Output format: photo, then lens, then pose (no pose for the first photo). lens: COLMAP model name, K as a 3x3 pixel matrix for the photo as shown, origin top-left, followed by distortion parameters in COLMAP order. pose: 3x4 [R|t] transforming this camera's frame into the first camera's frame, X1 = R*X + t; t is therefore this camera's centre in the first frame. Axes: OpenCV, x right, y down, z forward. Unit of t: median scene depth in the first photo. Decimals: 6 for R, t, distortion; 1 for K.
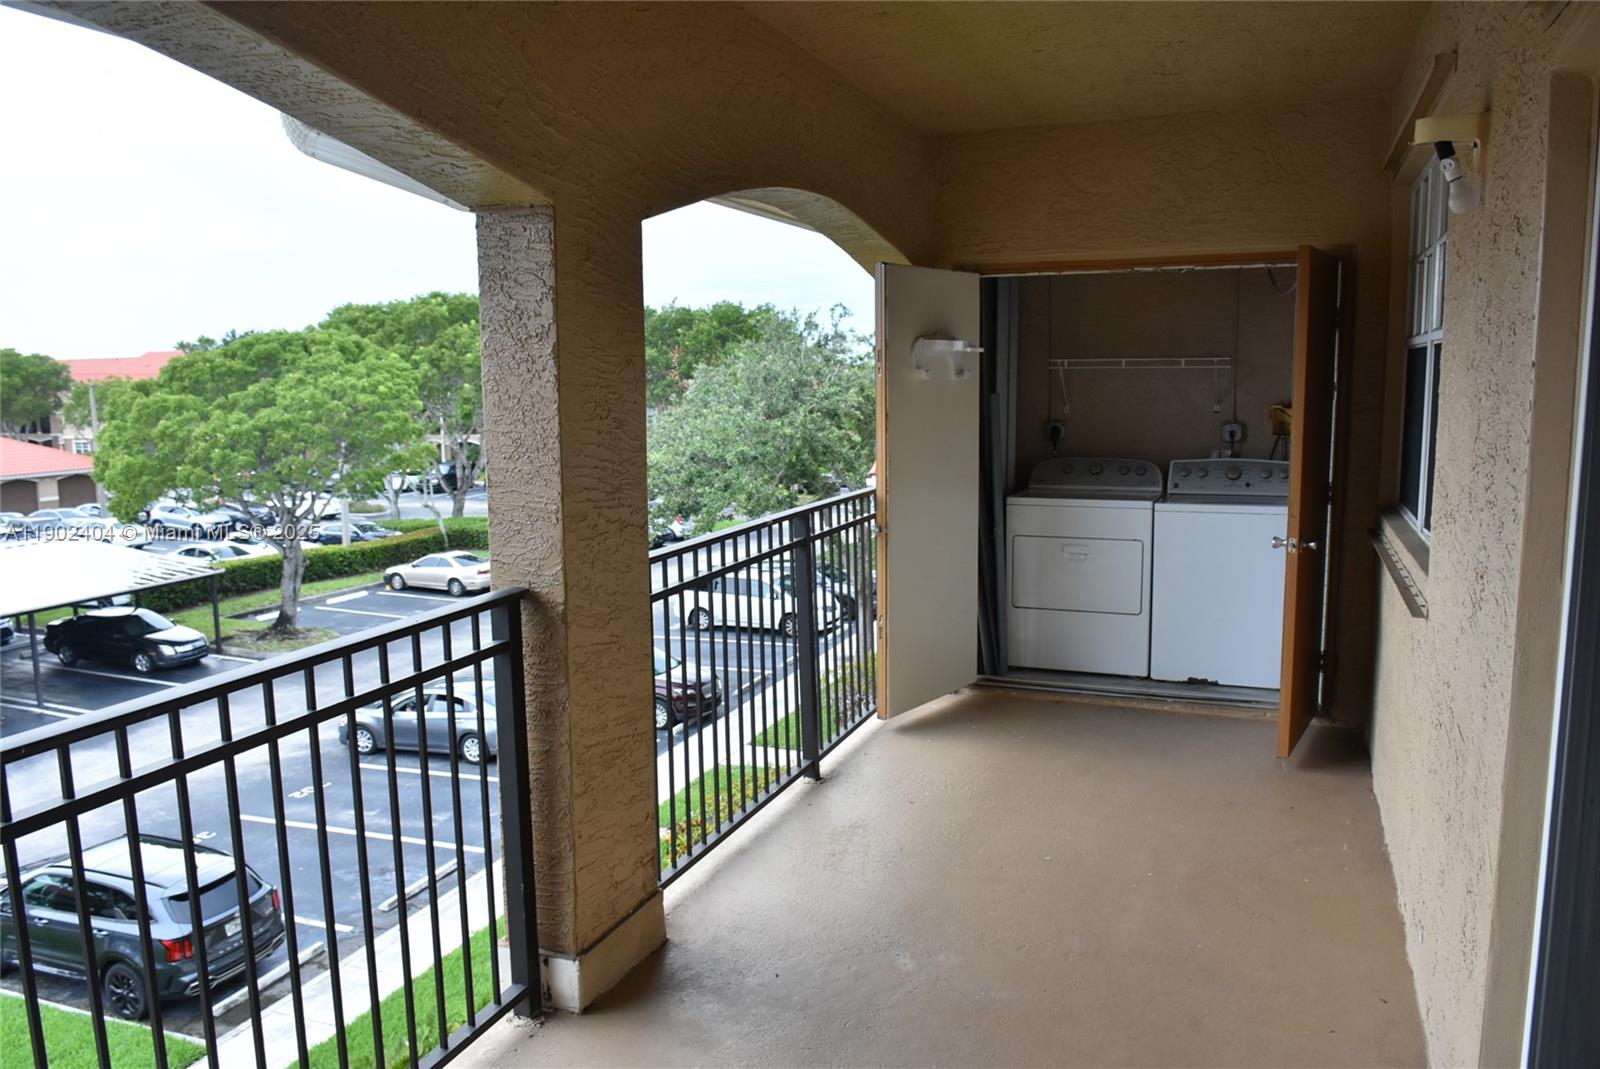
lens RADIAL K [[1233.0, 0, 802.9], [0, 1233.0, 558.5], [0, 0, 1]] dist [-0.026100, -0.000338]
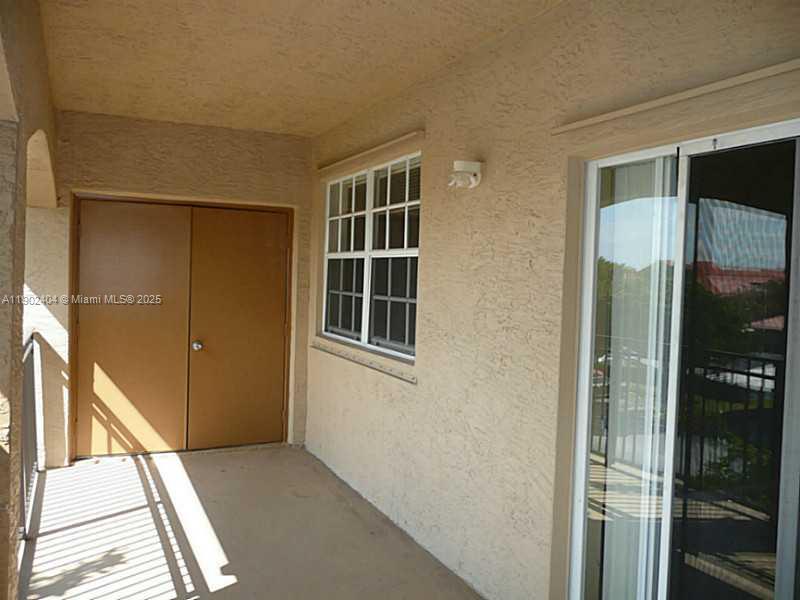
lens RADIAL K [[681.9, 0, 400.0], [0, 681.9, 300.0], [0, 0, 1]] dist [-0.009171, -0.003258]
pose [[0.679699, 0.004899, 0.733475, -0.417749], [0.069609, 0.995034, -0.071151, -0.015813], [-0.730181, 0.099418, 0.675982, 0.206842]]
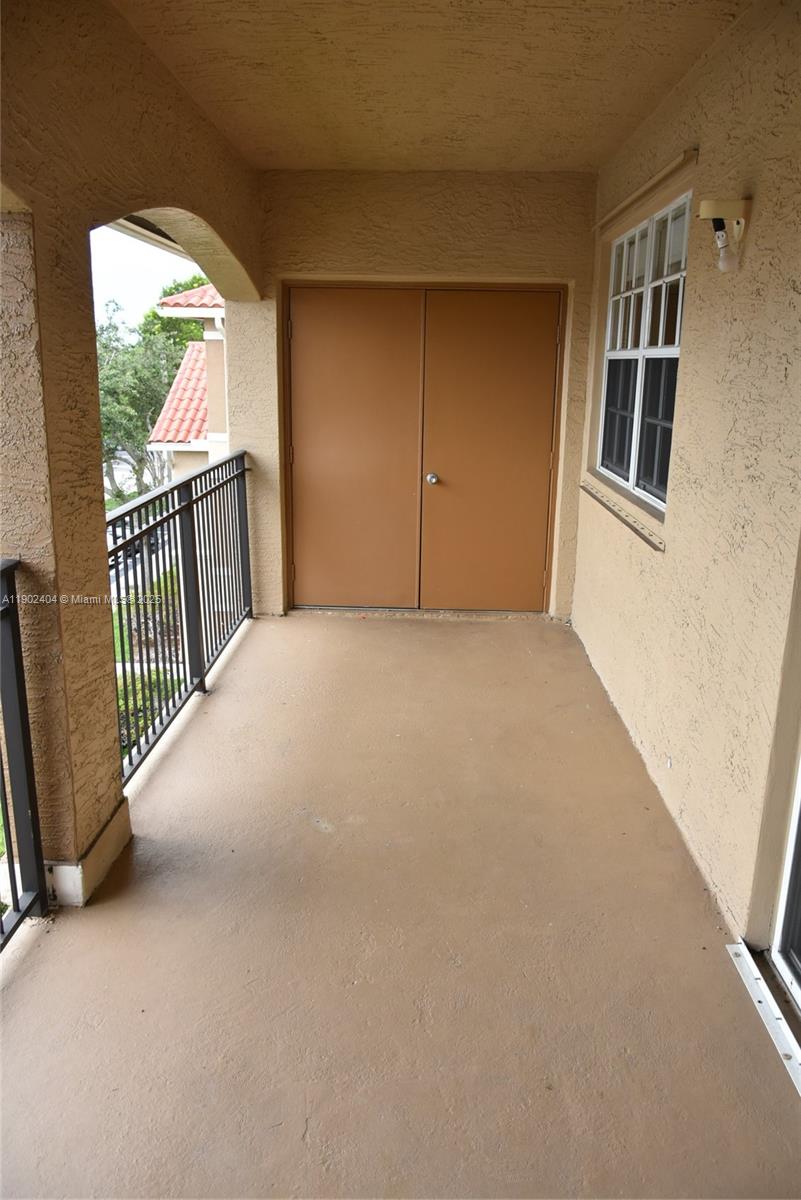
lens RADIAL K [[924.8, 0, 405.6], [0, 924.8, 615.3], [0, 0, 1]] dist [-0.026100, -0.000338]
pose [[0.937826, -0.065096, 0.340948, -0.174295], [0.023280, 0.991842, 0.125333, -0.022694], [-0.346325, -0.109603, 0.931690, 0.070876]]
